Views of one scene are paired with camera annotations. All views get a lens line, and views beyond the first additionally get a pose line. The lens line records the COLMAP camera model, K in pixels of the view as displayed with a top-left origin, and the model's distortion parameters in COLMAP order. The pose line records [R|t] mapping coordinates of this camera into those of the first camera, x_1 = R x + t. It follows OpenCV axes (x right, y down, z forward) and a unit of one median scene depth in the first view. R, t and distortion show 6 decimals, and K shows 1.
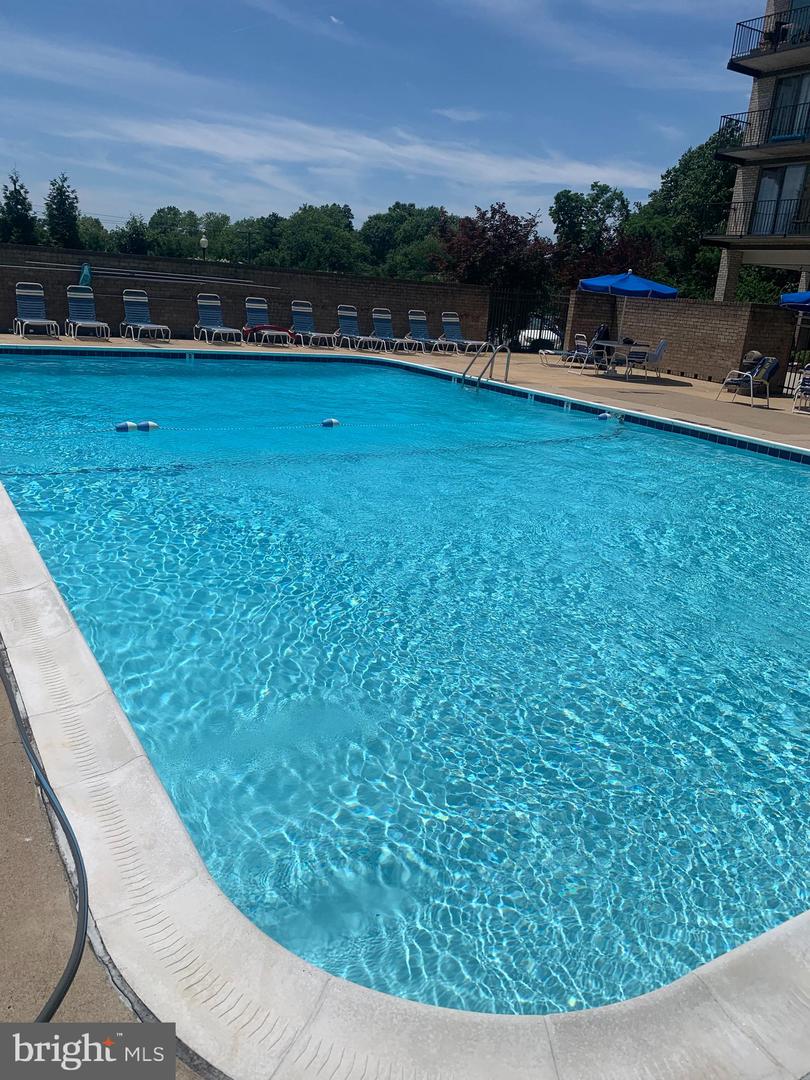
lens RADIAL K [[829.6, 0, 400.5], [0, 829.6, 590.8], [0, 0, 1]] dist [0.036553, -0.066594]
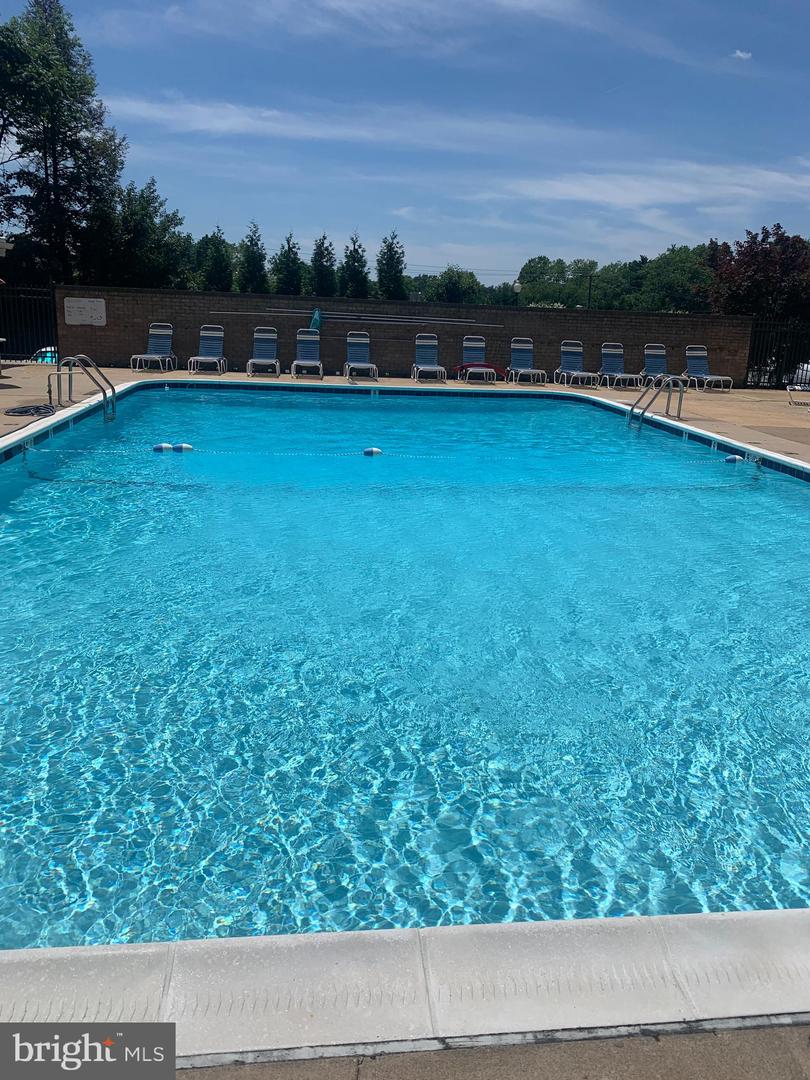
lens RADIAL K [[829.6, 0, 400.5], [0, 829.6, 590.8], [0, 0, 1]] dist [0.036553, -0.066594]
pose [[0.902132, 0.100876, -0.419502, 0.110630], [-0.121738, 0.992291, -0.023183, -0.005884], [0.413929, 0.071984, 0.907458, 0.038228]]
